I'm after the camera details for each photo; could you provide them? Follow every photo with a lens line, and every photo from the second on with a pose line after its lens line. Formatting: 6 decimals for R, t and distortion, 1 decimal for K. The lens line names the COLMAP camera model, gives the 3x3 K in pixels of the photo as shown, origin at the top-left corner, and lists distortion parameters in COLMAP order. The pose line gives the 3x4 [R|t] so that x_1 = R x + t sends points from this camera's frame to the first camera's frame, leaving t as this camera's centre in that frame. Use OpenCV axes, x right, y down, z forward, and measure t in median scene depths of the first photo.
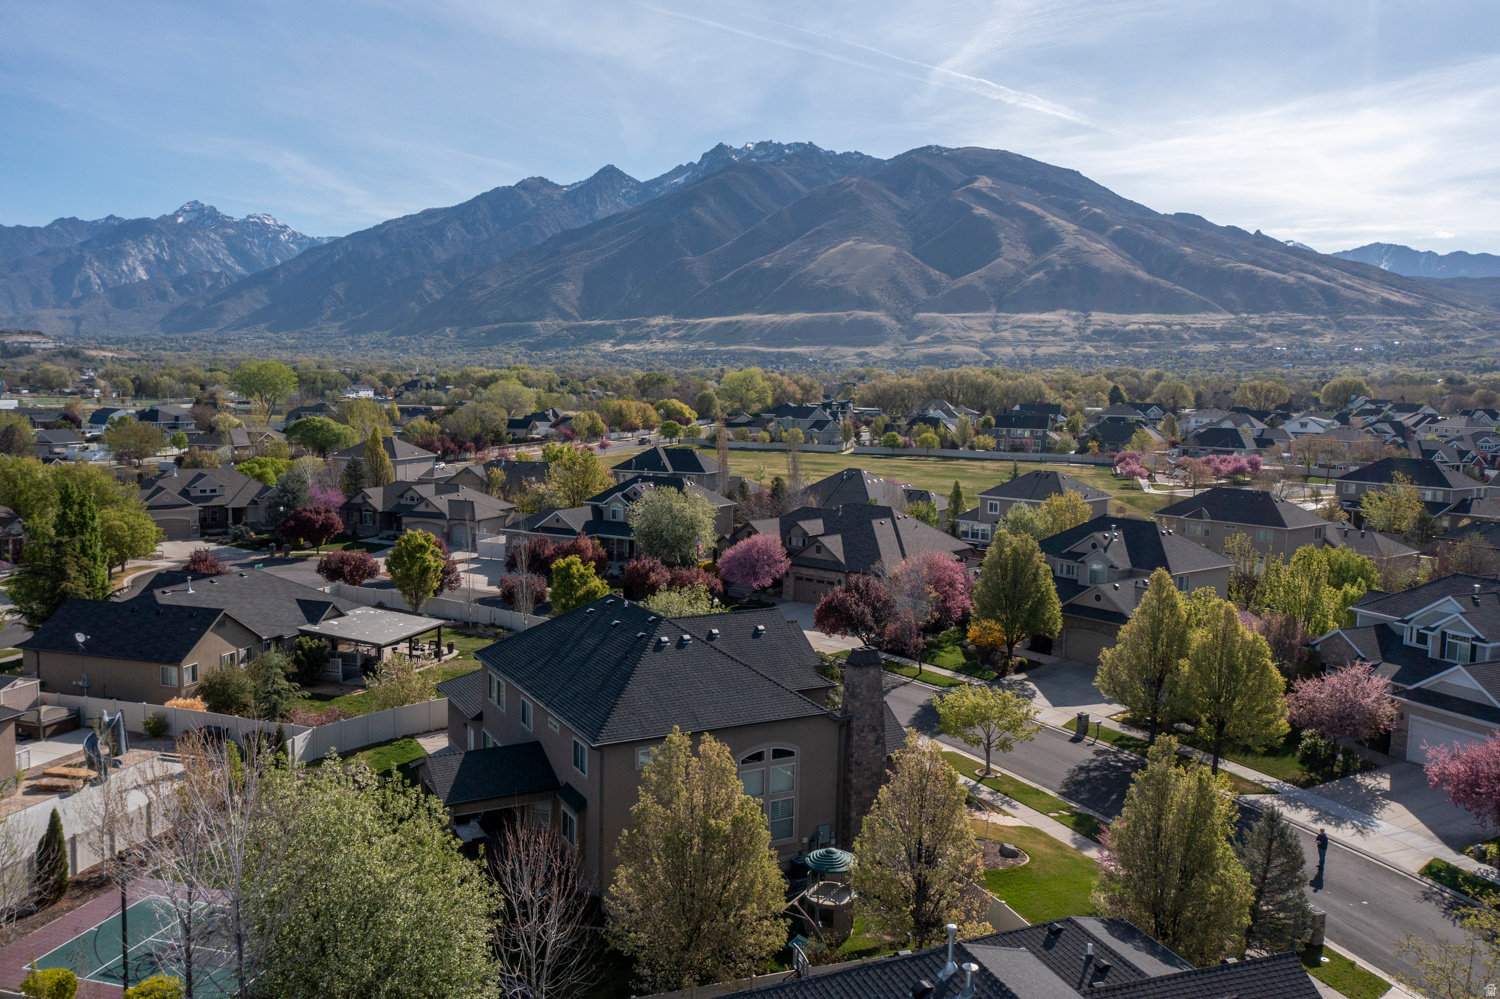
lens RADIAL K [[1163.9, 0, 758.0], [0, 1163.9, 501.1], [0, 0, 1]] dist [-0.022582, 0.023012]
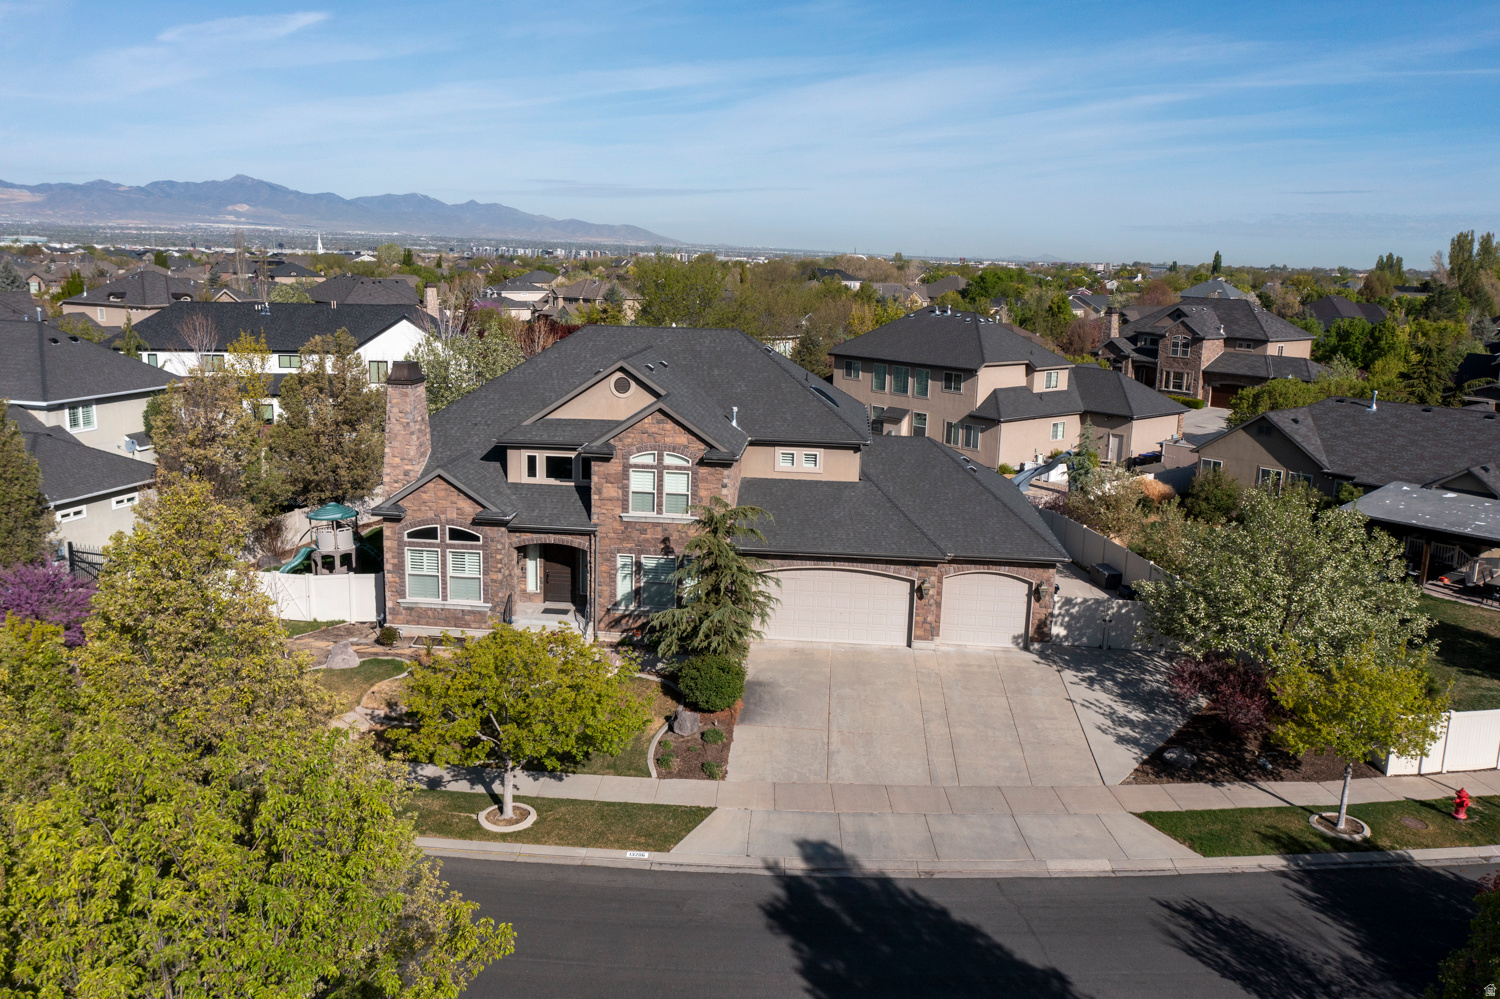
lens RADIAL K [[1163.9, 0, 749.1], [0, 1163.9, 498.8], [0, 0, 1]] dist [-0.022582, 0.023012]
pose [[-0.560675, 0.139914, -0.816130, 0.530966], [-0.123442, 0.960484, 0.249465, -0.009904], [0.818783, 0.240614, -0.521248, 1.374820]]
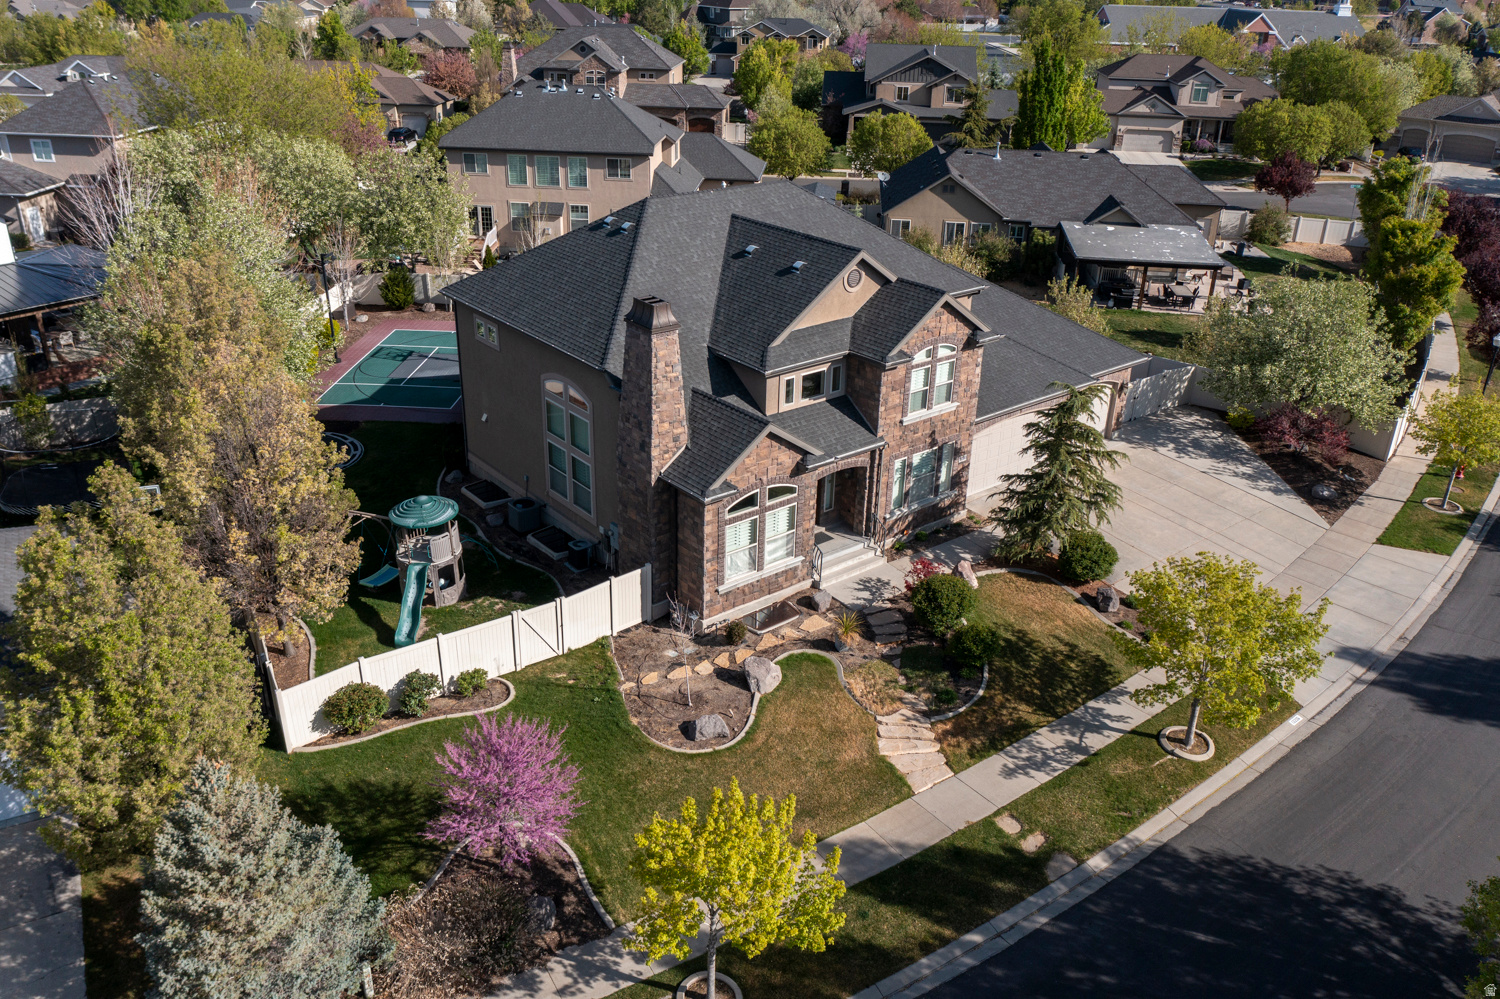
lens RADIAL K [[1163.9, 0, 751.5], [0, 1163.9, 496.4], [0, 0, 1]] dist [-0.022582, 0.023012]
pose [[0.173823, 0.409109, -0.895777, 0.587384], [-0.128100, 0.911289, 0.391336, -0.021129], [0.976410, 0.046726, 0.210809, 0.773344]]
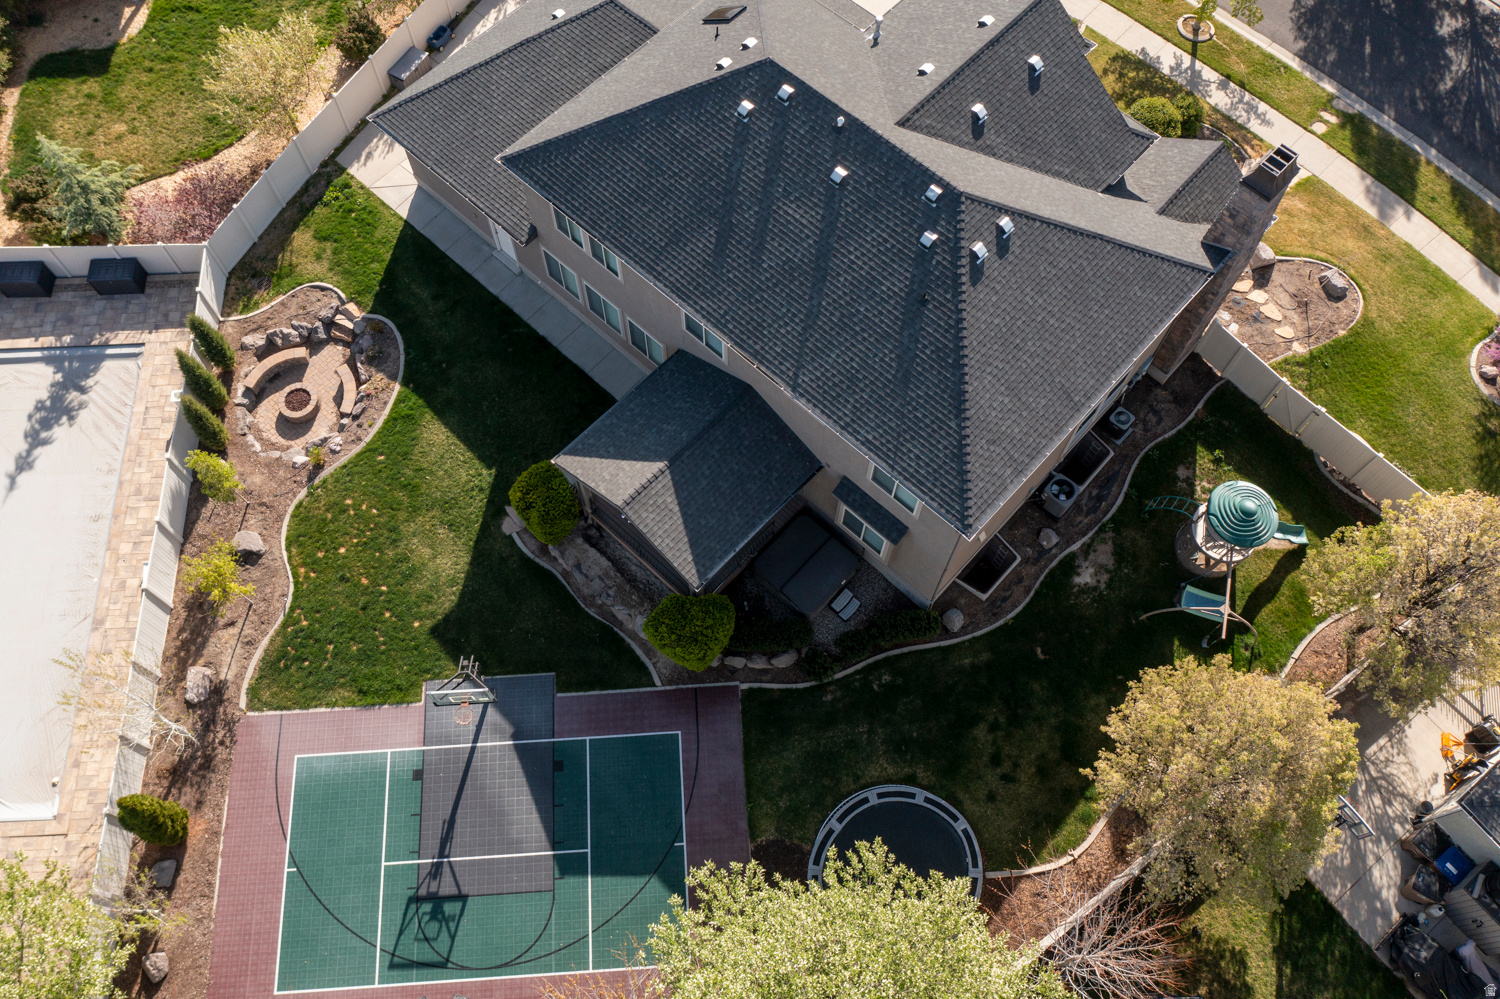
lens RADIAL K [[1163.9, 0, 747.7], [0, 1163.9, 488.8], [0, 0, 1]] dist [-0.022582, 0.023012]
pose [[0.952137, -0.279079, 0.124701, -0.239443], [0.034181, 0.502604, 0.863840, -0.254412], [-0.303755, -0.818232, 0.488087, 0.550973]]
